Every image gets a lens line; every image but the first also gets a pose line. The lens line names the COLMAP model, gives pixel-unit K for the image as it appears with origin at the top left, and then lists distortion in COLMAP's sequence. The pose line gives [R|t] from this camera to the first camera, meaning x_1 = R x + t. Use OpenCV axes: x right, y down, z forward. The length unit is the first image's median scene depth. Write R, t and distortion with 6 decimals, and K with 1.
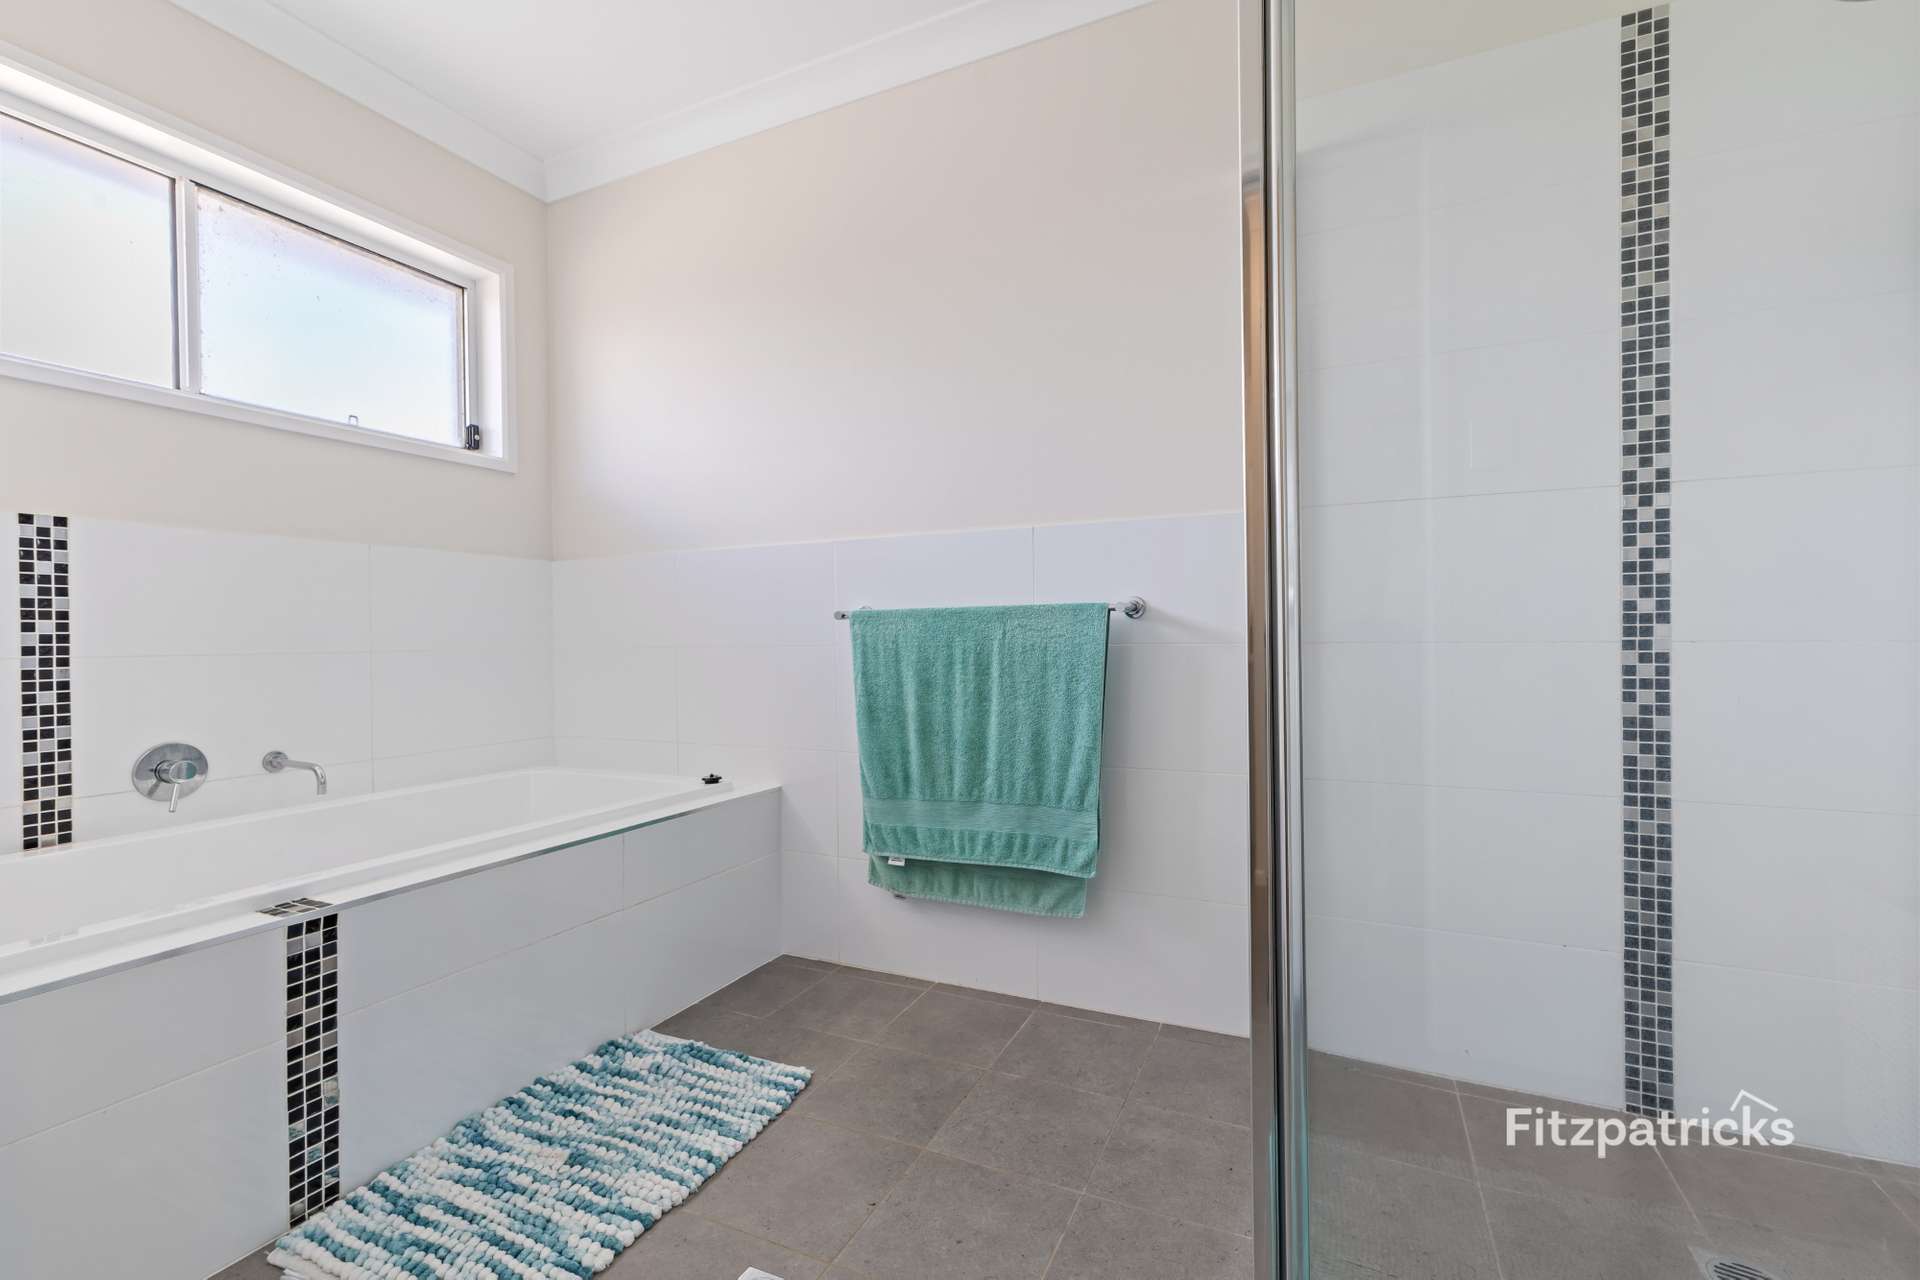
lens RADIAL K [[843.1, 0, 954.8], [0, 843.1, 641.1], [0, 0, 1]] dist [0.006399, -0.001793]
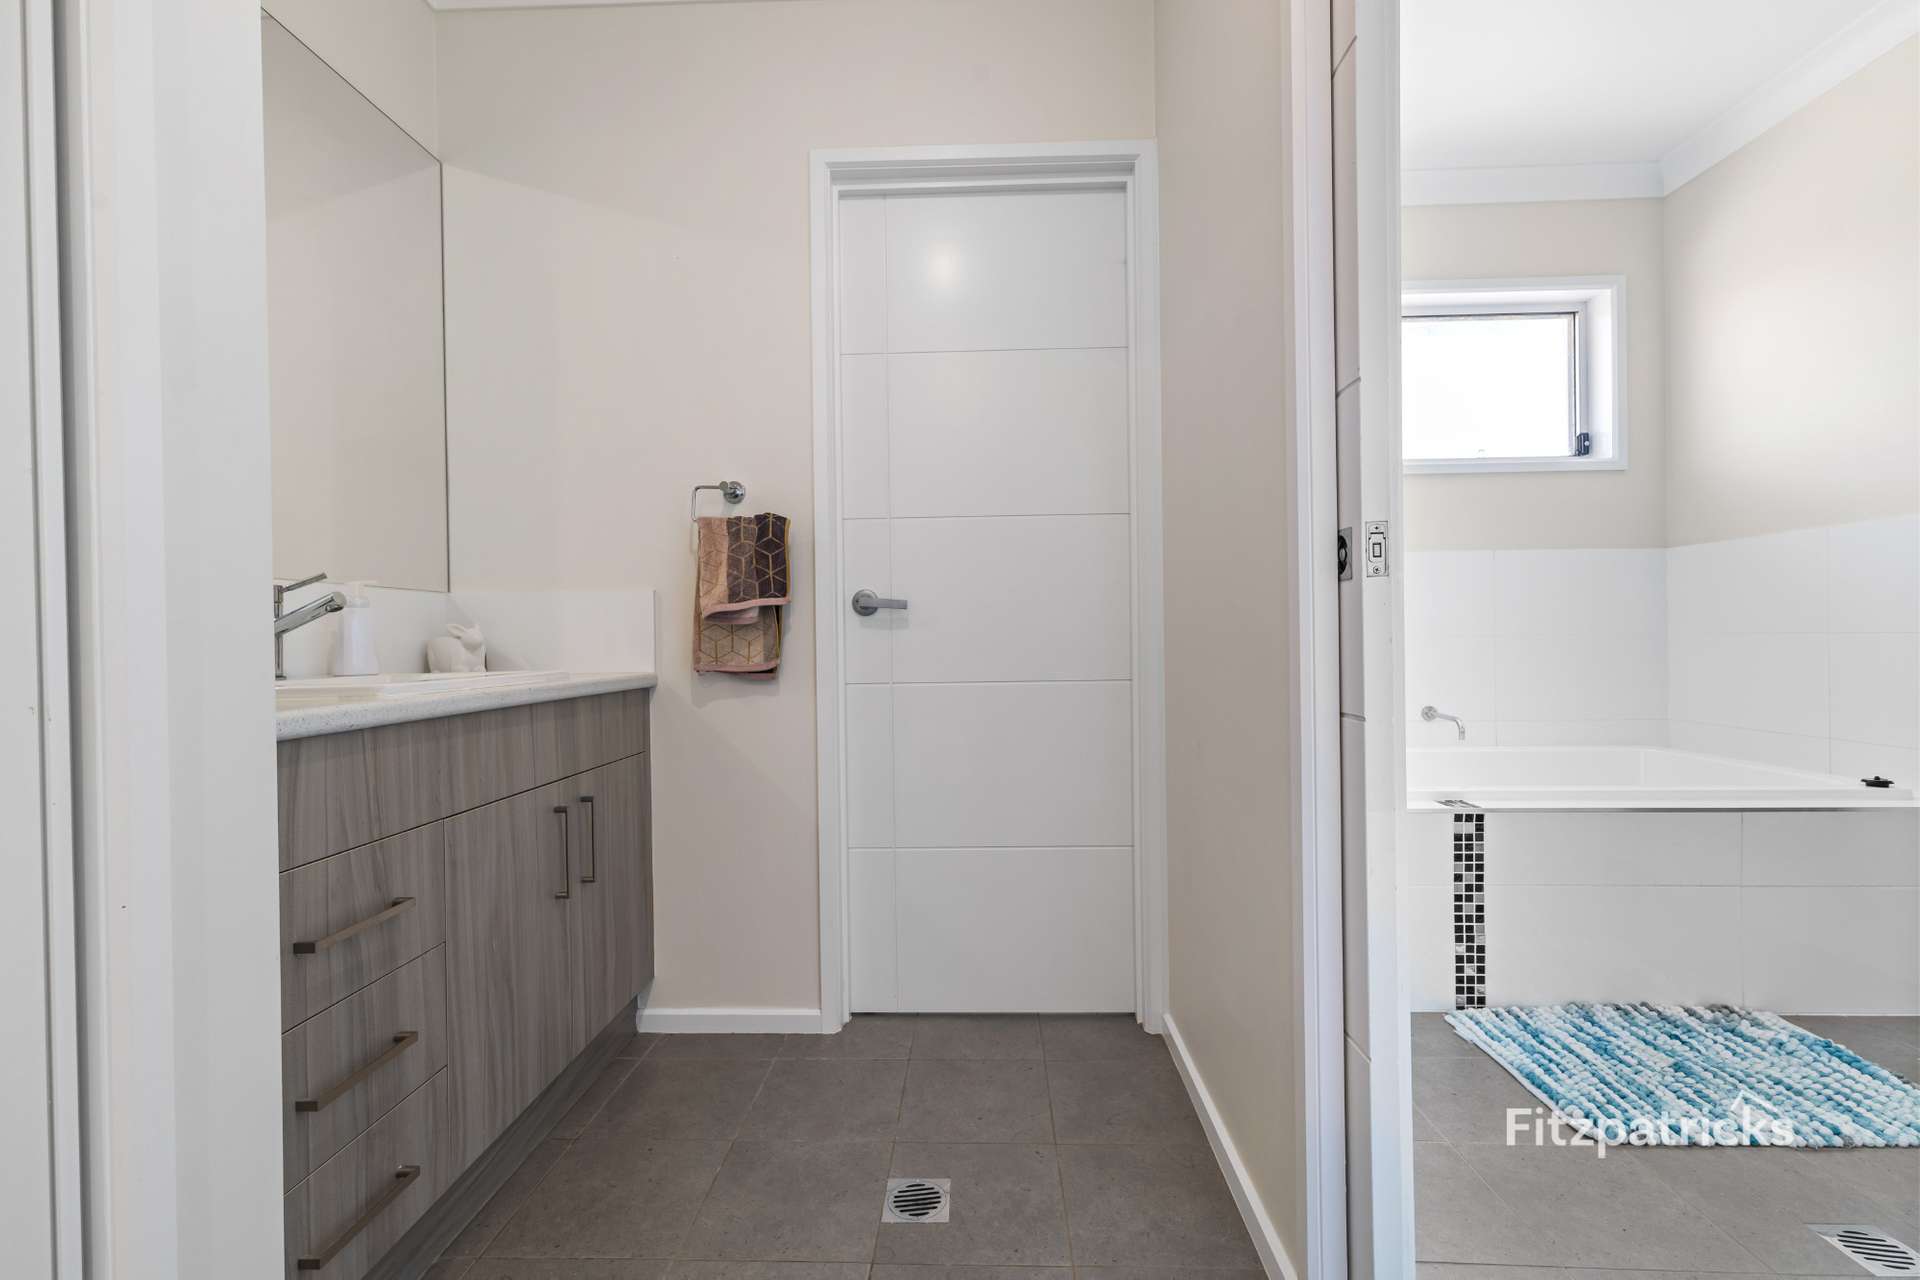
lens RADIAL K [[843.1, 0, 954.8], [0, 843.1, 641.1], [0, 0, 1]] dist [0.006399, -0.001793]
pose [[0.406704, 0.011023, -0.913493, 0.198279], [0.006824, 0.999863, 0.015103, -0.004452], [0.913534, -0.012376, 0.406573, -0.369048]]
